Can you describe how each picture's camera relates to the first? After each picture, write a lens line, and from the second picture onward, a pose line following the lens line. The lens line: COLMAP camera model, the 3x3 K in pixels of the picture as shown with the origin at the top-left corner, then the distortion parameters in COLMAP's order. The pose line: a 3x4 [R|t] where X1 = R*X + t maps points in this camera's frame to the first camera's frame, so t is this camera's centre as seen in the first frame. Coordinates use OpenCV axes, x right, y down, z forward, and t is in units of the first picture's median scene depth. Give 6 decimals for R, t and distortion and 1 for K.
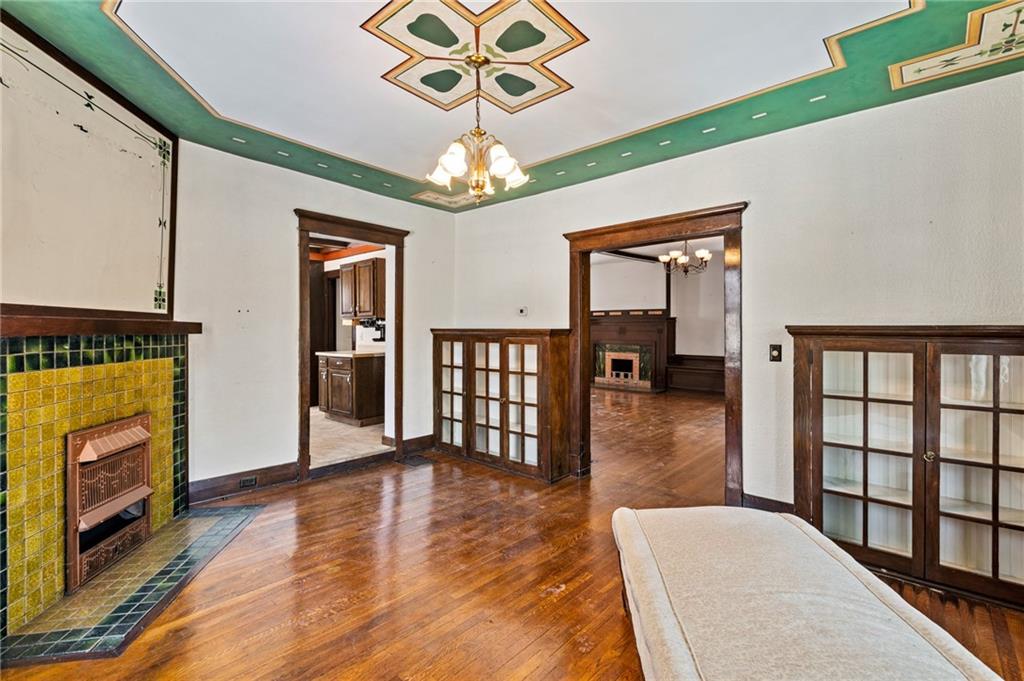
lens RADIAL K [[458.4, 0, 511.1], [0, 458.4, 336.0], [0, 0, 1]] dist [0.001361, 0.000310]
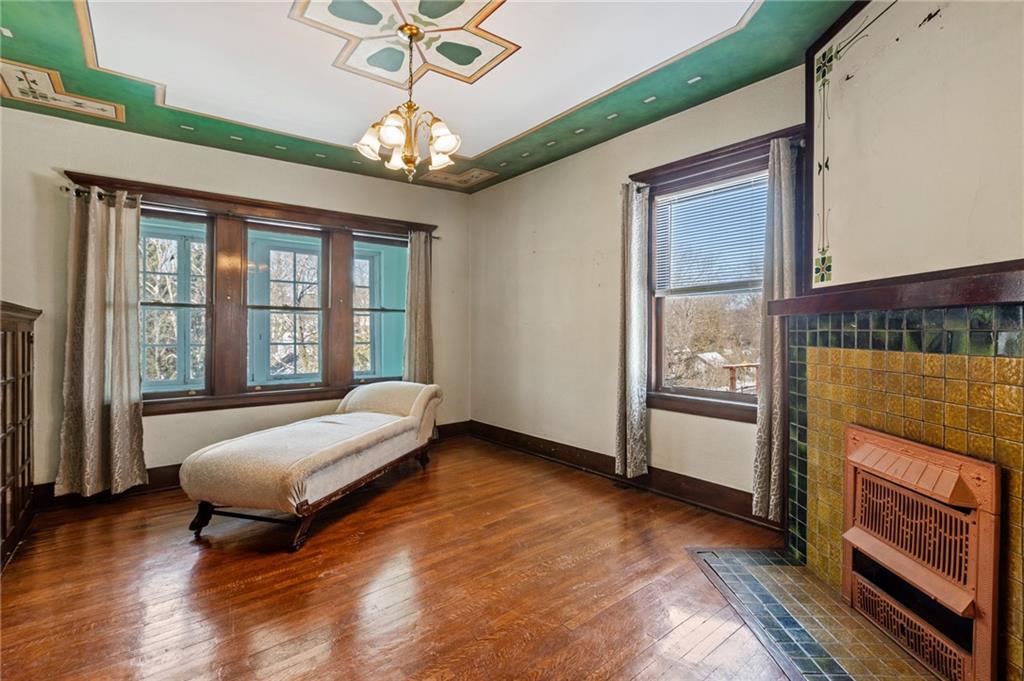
lens RADIAL K [[458.4, 0, 508.8], [0, 458.4, 331.0], [0, 0, 1]] dist [0.001361, 0.000310]
pose [[-0.985498, -0.003856, 0.169642, -0.457783], [-0.002046, 0.999939, 0.010845, 0.026313], [-0.169674, 0.010340, -0.985446, 1.979606]]
